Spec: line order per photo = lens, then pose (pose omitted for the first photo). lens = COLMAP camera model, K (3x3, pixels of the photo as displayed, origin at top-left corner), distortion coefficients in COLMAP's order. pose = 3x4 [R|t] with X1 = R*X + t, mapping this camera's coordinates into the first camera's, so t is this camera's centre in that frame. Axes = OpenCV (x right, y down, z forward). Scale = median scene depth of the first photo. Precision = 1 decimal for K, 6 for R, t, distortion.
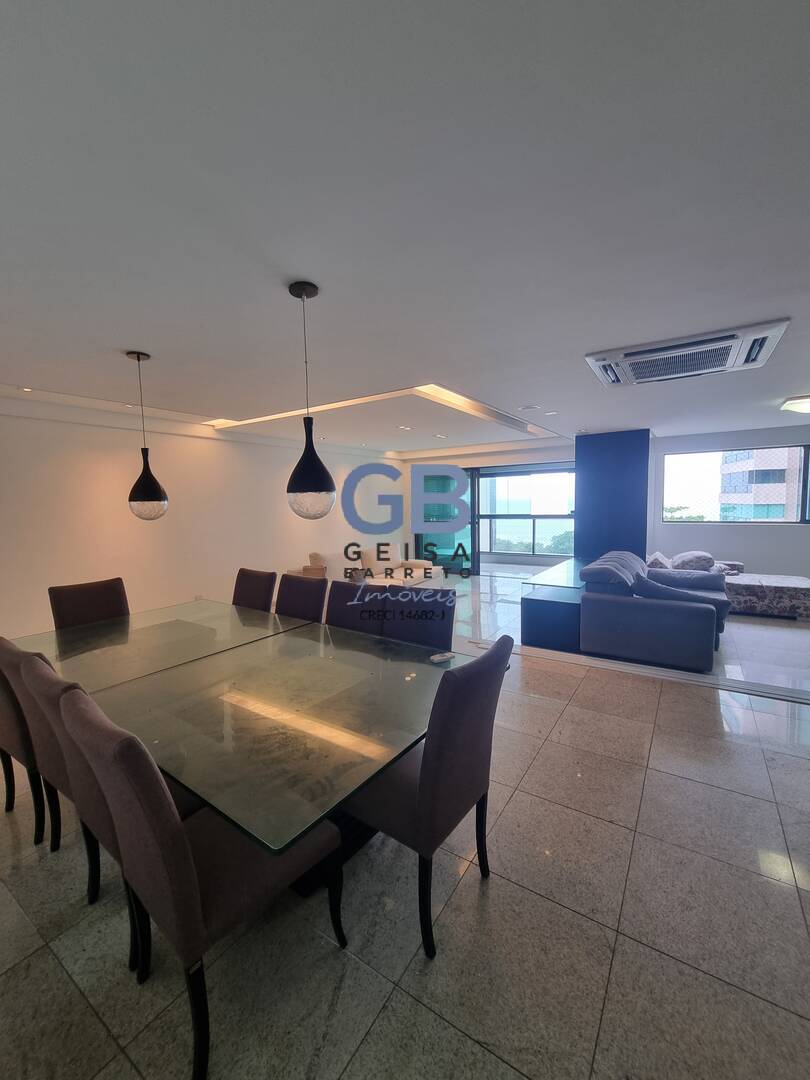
lens RADIAL K [[439.9, 0, 404.0], [0, 439.9, 542.8], [0, 0, 1]] dist [0.002111, -0.003515]
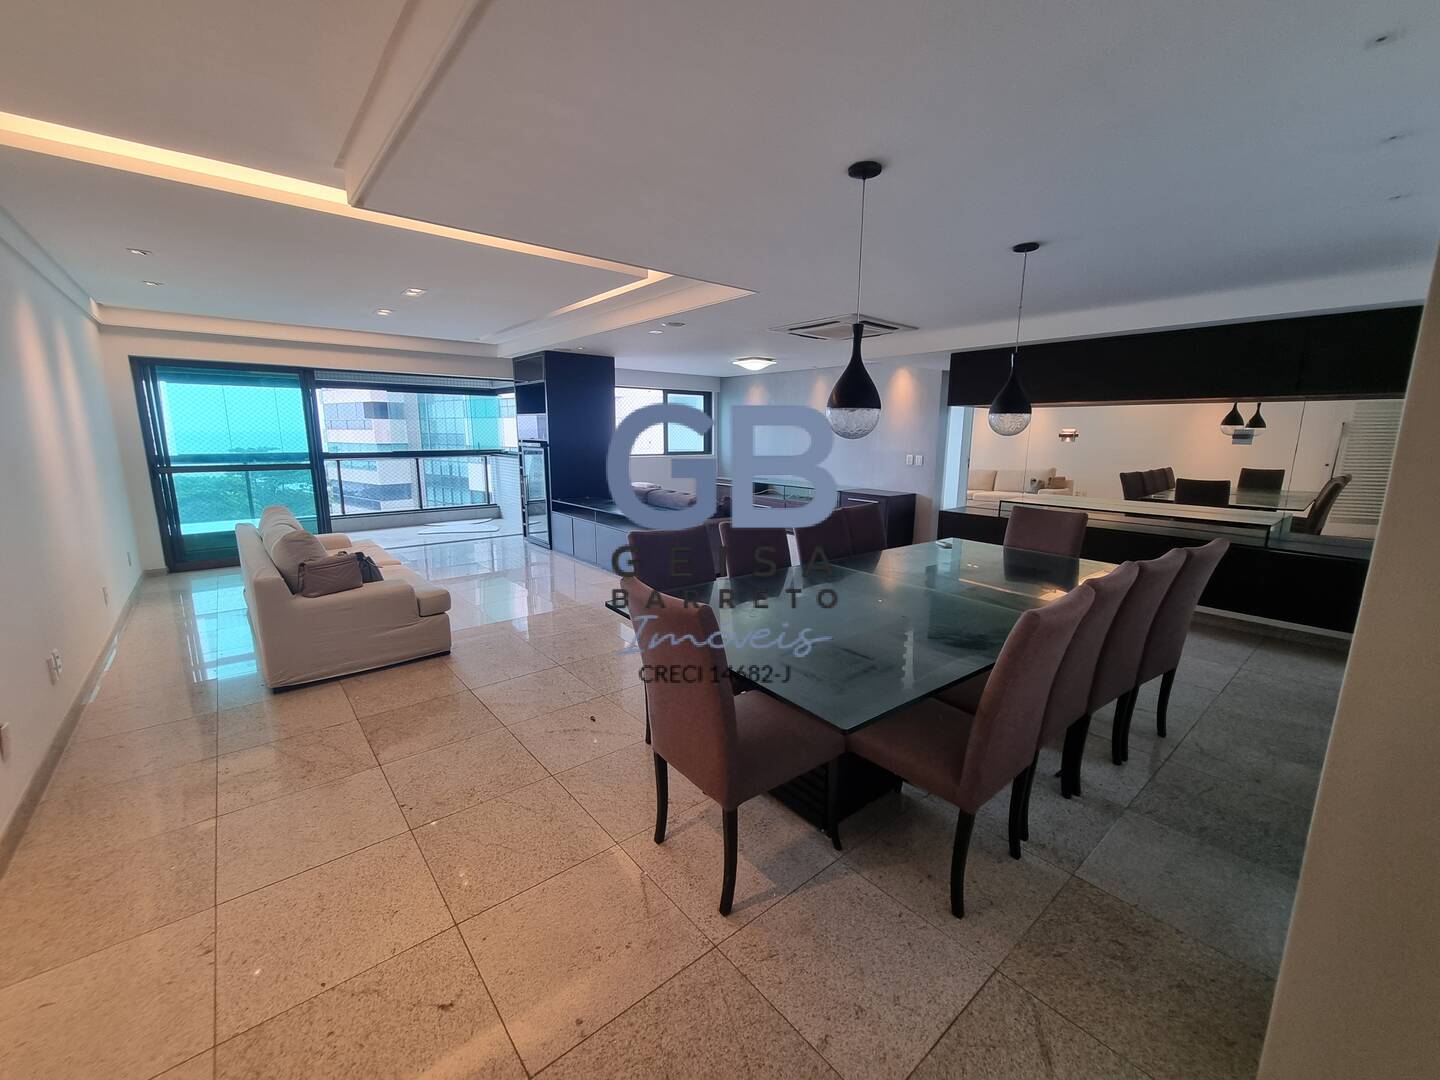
lens RADIAL K [[587.0, 0, 719.6], [0, 587.0, 549.3], [0, 0, 1]] dist [-0.001433, -0.000296]
pose [[0.280353, -0.162499, 0.946043, -1.765401], [0.077299, 0.986188, 0.146487, -0.038123], [-0.956780, 0.032060, 0.289041, 1.101068]]
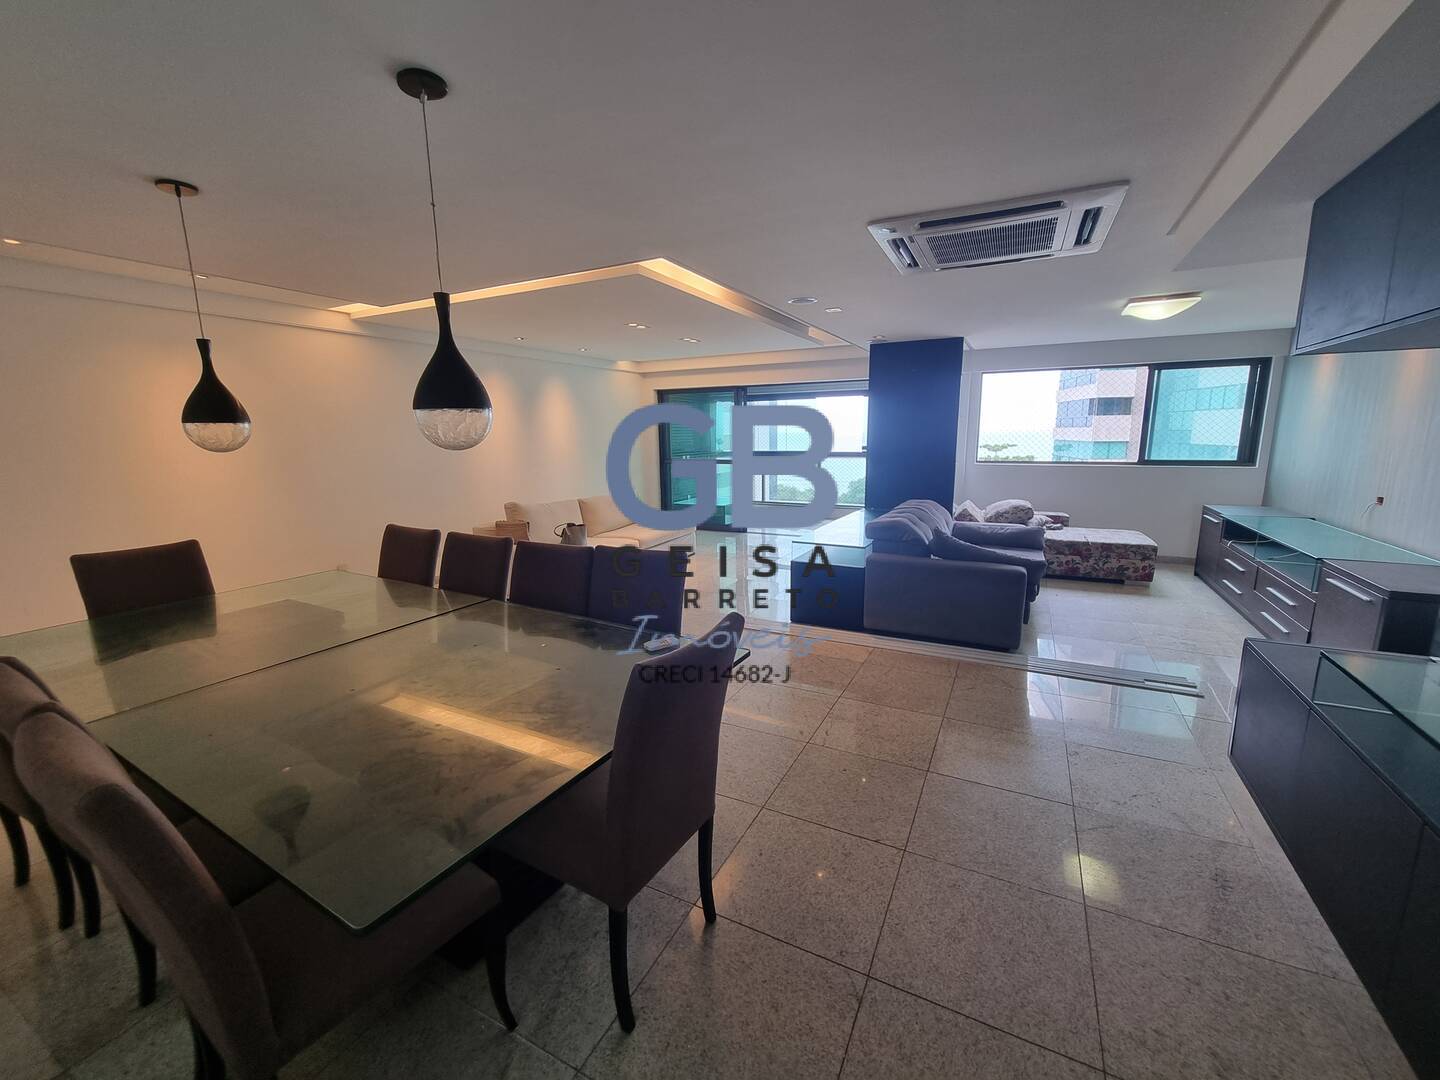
lens RADIAL K [[587.0, 0, 719.6], [0, 587.0, 549.3], [0, 0, 1]] dist [-0.001433, -0.000296]
pose [[0.993794, -0.011562, 0.110633, 0.058459], [0.000370, 0.994922, 0.100647, 0.004694], [-0.111235, -0.099981, 0.988752, 0.030192]]
